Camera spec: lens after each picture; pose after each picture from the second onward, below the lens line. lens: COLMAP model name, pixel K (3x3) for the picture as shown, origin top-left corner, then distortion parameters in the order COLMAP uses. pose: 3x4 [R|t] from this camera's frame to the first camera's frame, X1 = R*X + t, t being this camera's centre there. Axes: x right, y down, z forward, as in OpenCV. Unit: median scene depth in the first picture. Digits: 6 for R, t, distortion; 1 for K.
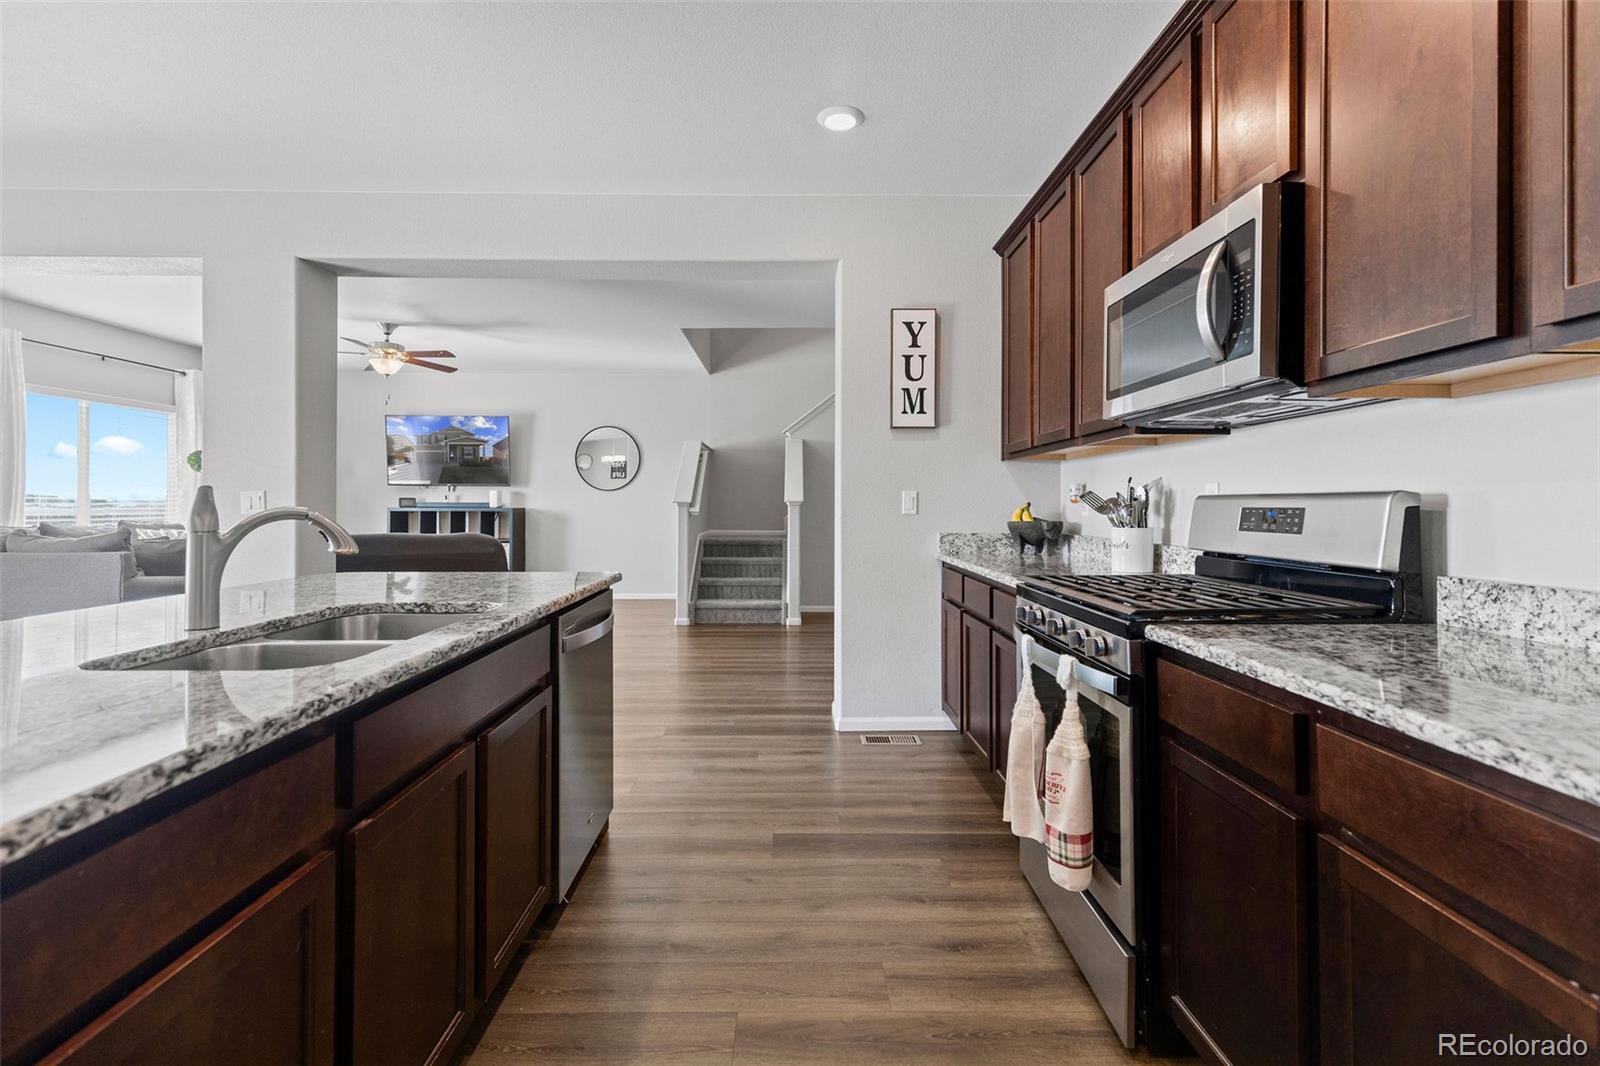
lens RADIAL K [[720.2, 0, 812.3], [0, 720.2, 503.9], [0, 0, 1]] dist [0.009185, -0.001376]
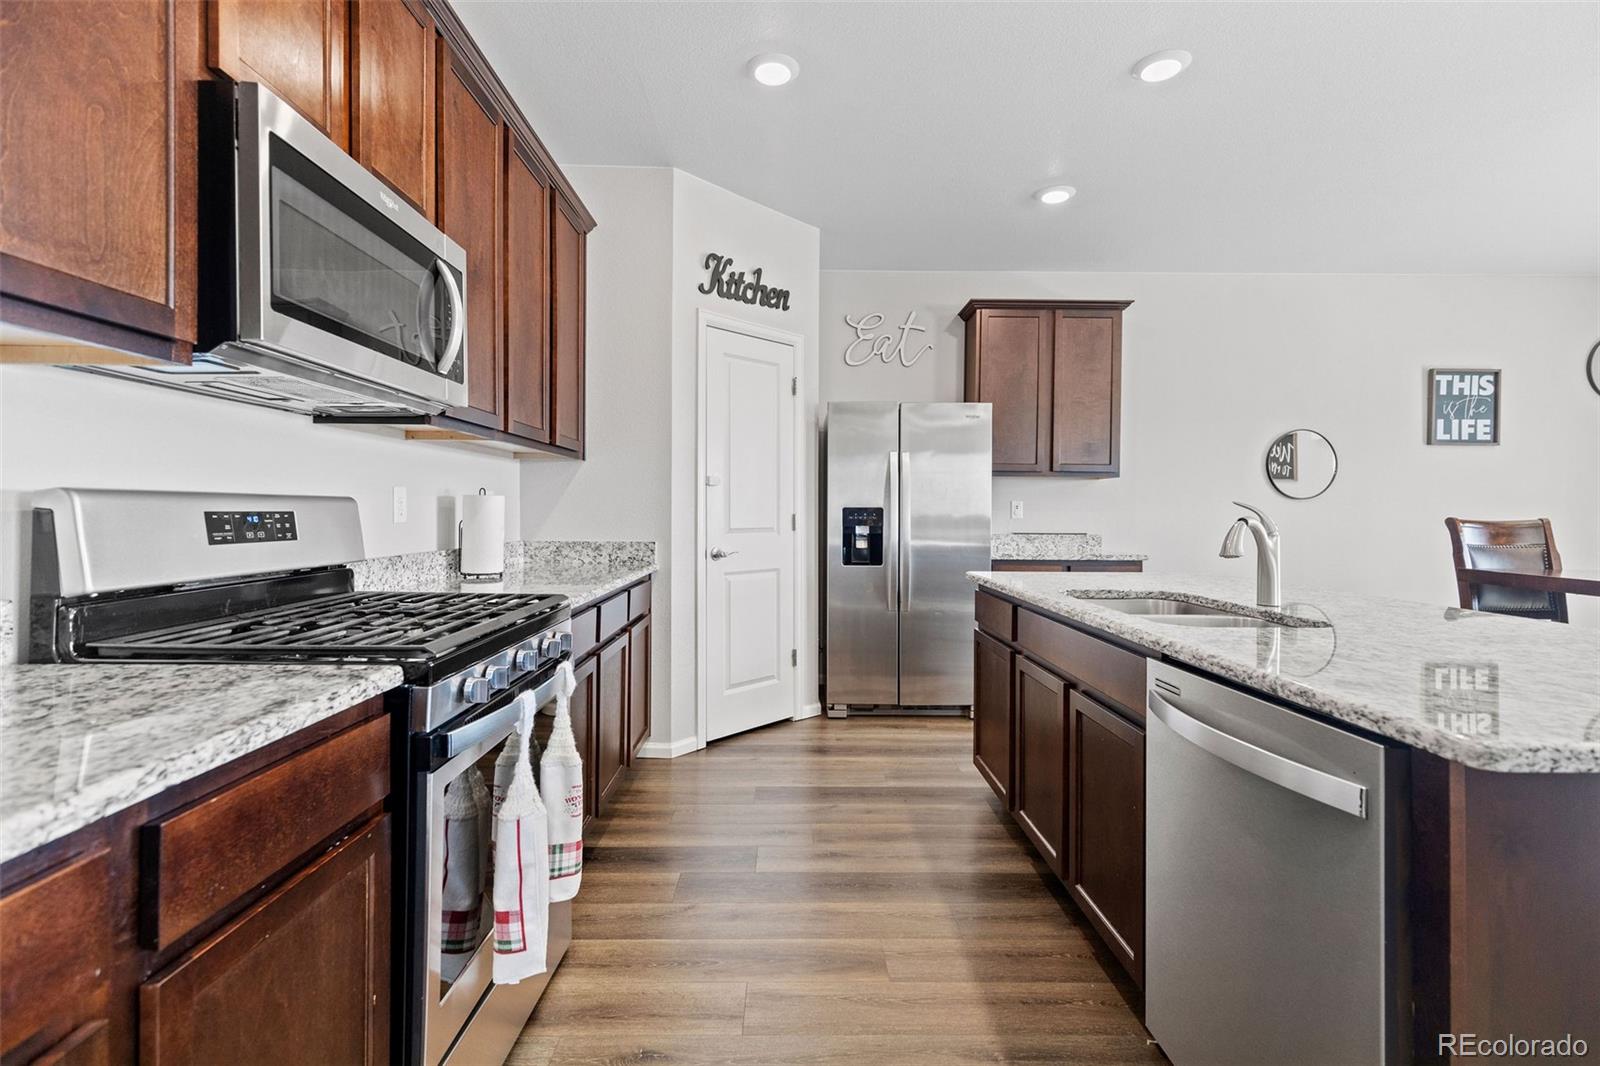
lens RADIAL K [[720.2, 0, 784.4], [0, 720.2, 512.5], [0, 0, 1]] dist [0.009185, -0.001376]
pose [[-0.999760, -0.008294, 0.020293, 0.018730], [-0.008247, 0.999963, 0.002404, -0.000094], [-0.020312, 0.002236, -0.999791, 1.031303]]
